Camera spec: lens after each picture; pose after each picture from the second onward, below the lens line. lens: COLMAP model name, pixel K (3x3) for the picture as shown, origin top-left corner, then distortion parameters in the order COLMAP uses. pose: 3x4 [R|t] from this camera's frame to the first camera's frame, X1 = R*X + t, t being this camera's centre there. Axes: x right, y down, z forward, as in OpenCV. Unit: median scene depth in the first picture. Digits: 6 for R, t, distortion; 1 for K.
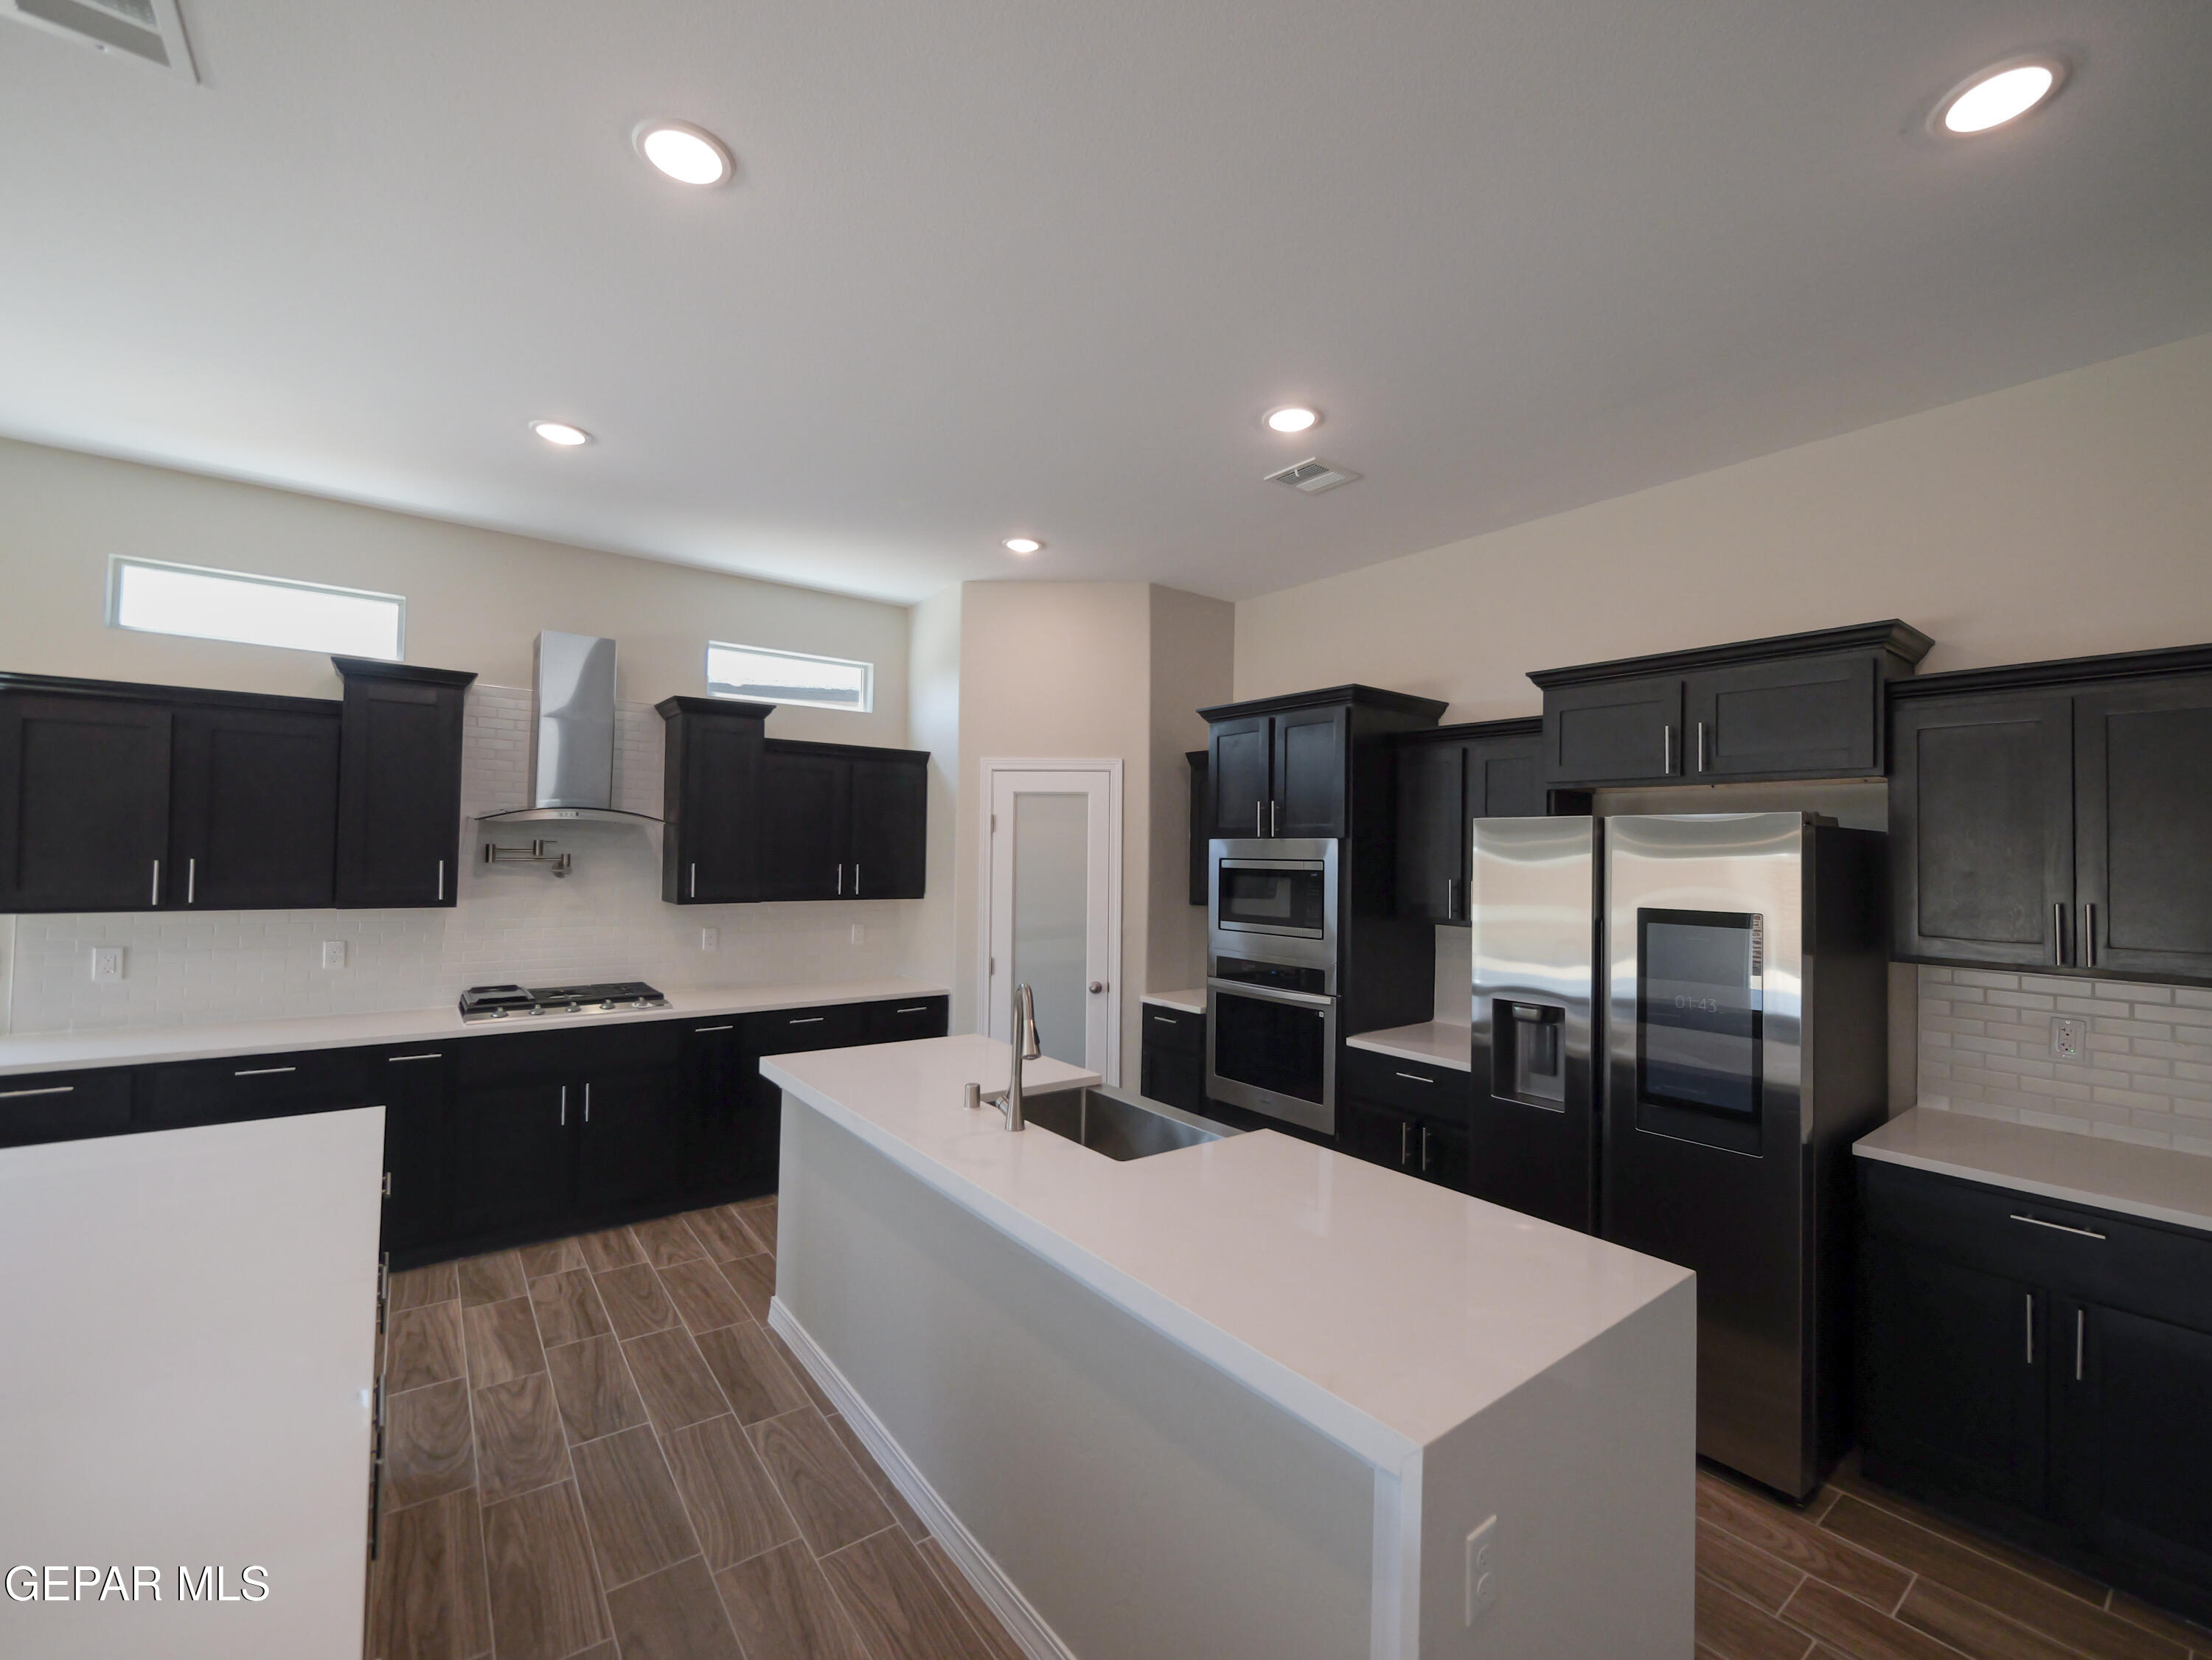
lens RADIAL K [[894.5, 0, 1106.0], [0, 894.5, 830.0], [0, 0, 1]] dist [-0.042765, -0.000144]
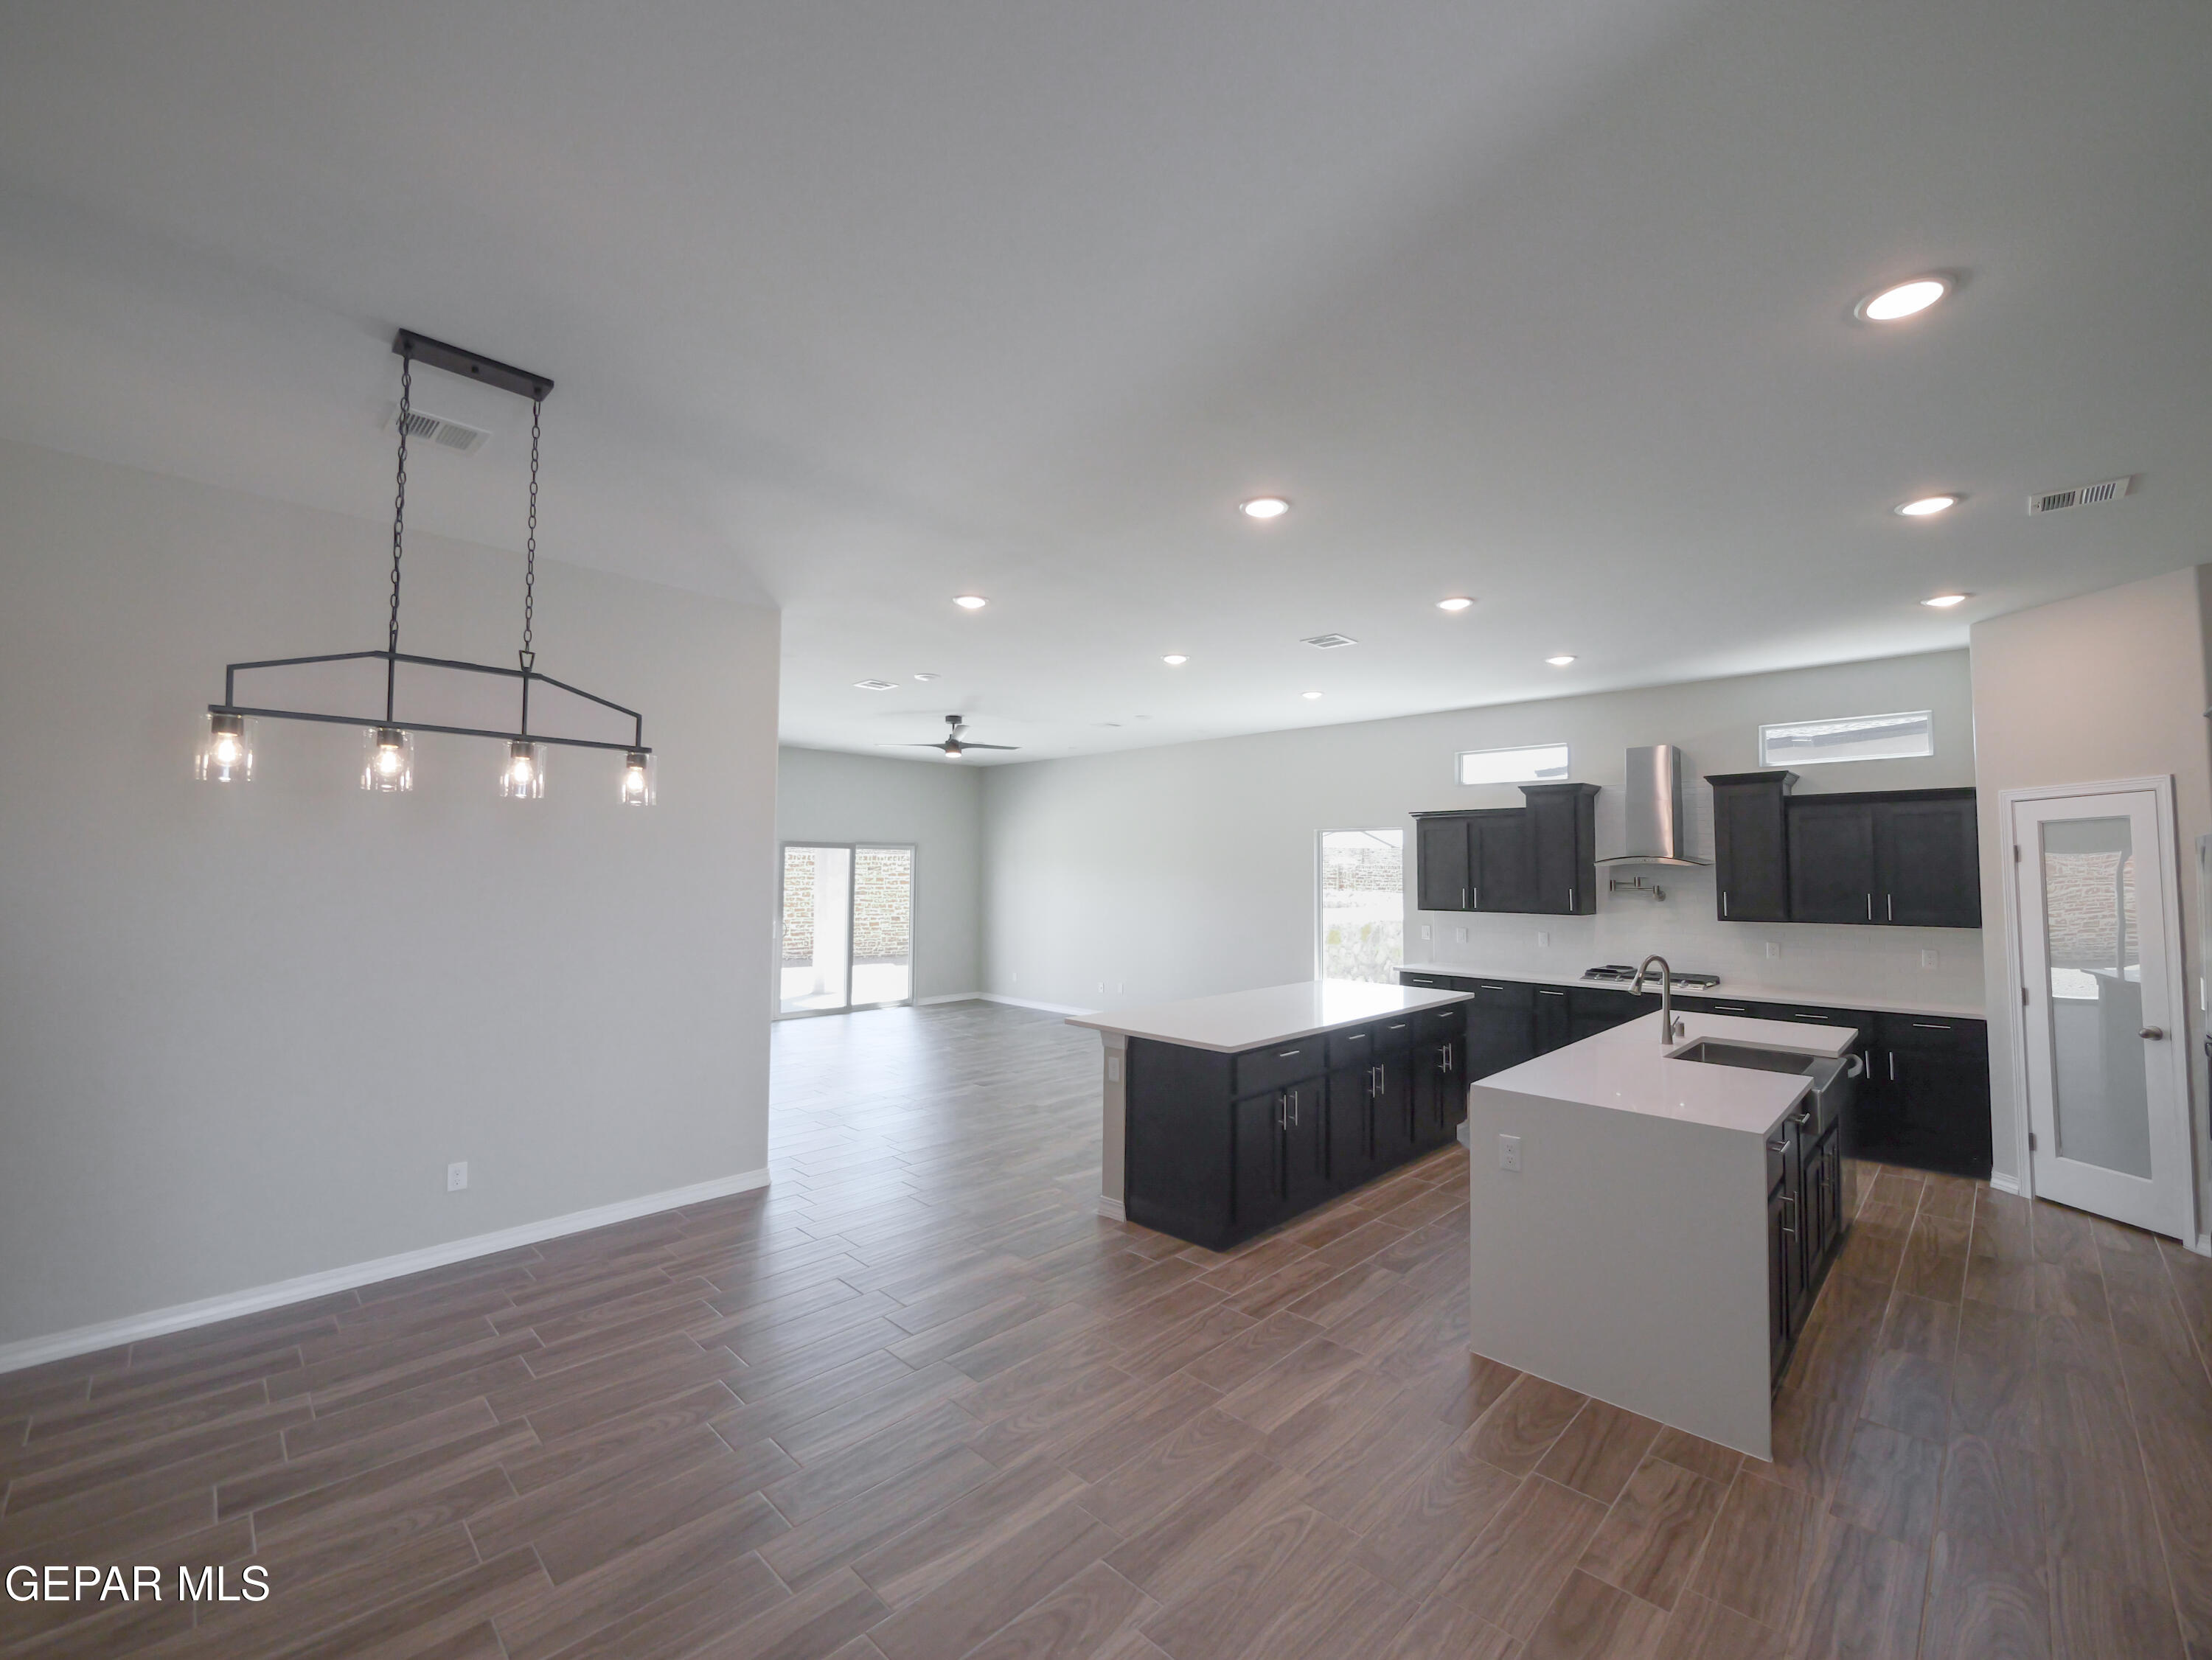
lens RADIAL K [[894.5, 0, 1106.0], [0, 894.5, 830.0], [0, 0, 1]] dist [-0.042765, -0.000144]
pose [[0.125427, -0.063042, -0.990098, 0.712367], [0.020355, 0.997933, -0.060962, 0.003350], [0.991894, -0.012507, 0.126451, -0.145295]]
